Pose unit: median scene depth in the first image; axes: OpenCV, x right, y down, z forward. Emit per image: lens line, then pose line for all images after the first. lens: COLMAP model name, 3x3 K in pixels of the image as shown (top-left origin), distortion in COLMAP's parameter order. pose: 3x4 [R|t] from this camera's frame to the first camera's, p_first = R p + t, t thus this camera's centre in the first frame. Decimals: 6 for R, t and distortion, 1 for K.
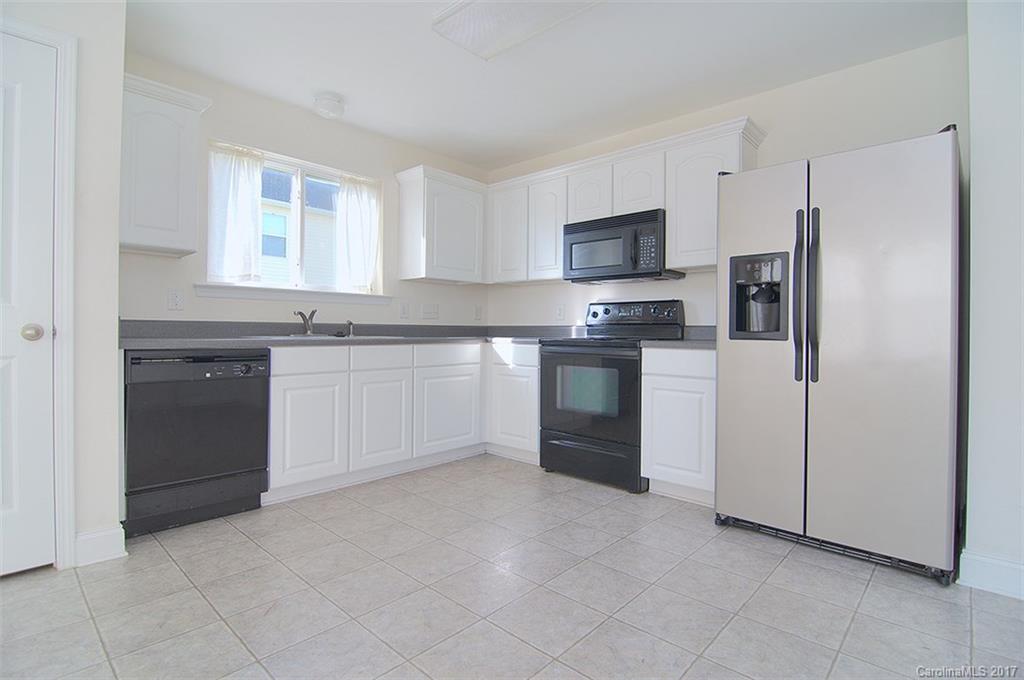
lens RADIAL K [[493.9, 0, 518.6], [0, 493.9, 335.3], [0, 0, 1]] dist [-0.023084, -0.002173]
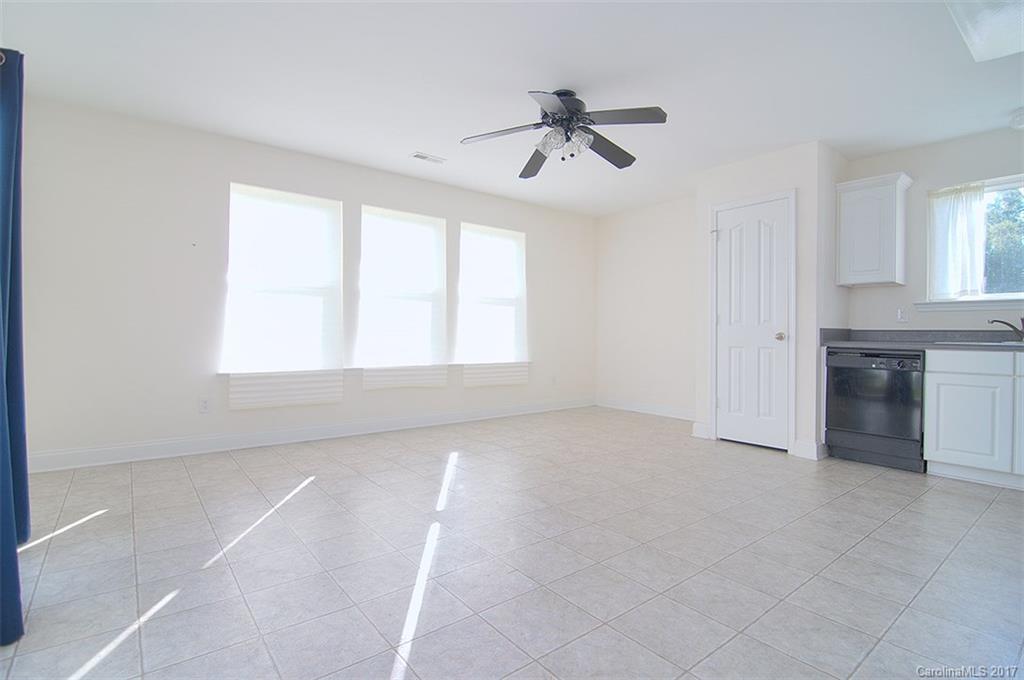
lens RADIAL K [[493.9, 0, 507.2], [0, 493.9, 334.0], [0, 0, 1]] dist [-0.023084, -0.002173]
pose [[-0.165967, -0.009863, -0.986082, 0.936091], [-0.022610, 0.999725, -0.006194, 0.016651], [0.985872, 0.021268, -0.166144, 0.123586]]
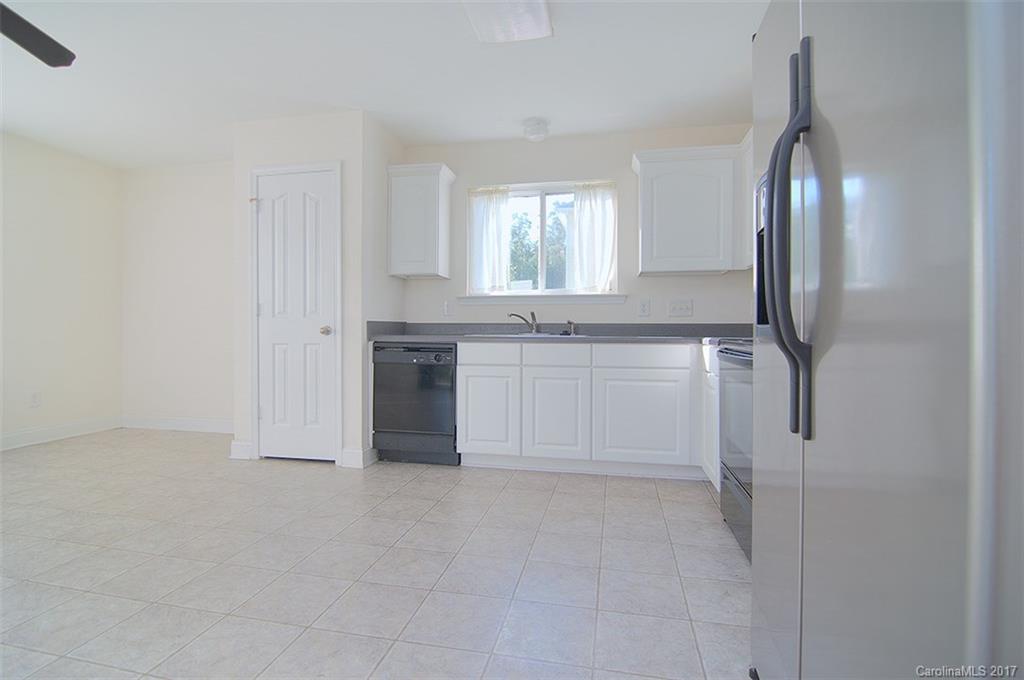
lens RADIAL K [[493.9, 0, 511.0], [0, 493.9, 335.1], [0, 0, 1]] dist [-0.023084, -0.002173]
pose [[0.512612, 0.001359, -0.858620, 0.678584], [-0.007975, 0.999963, -0.003179, 0.008136], [0.858584, 0.008477, 0.512603, 0.455950]]
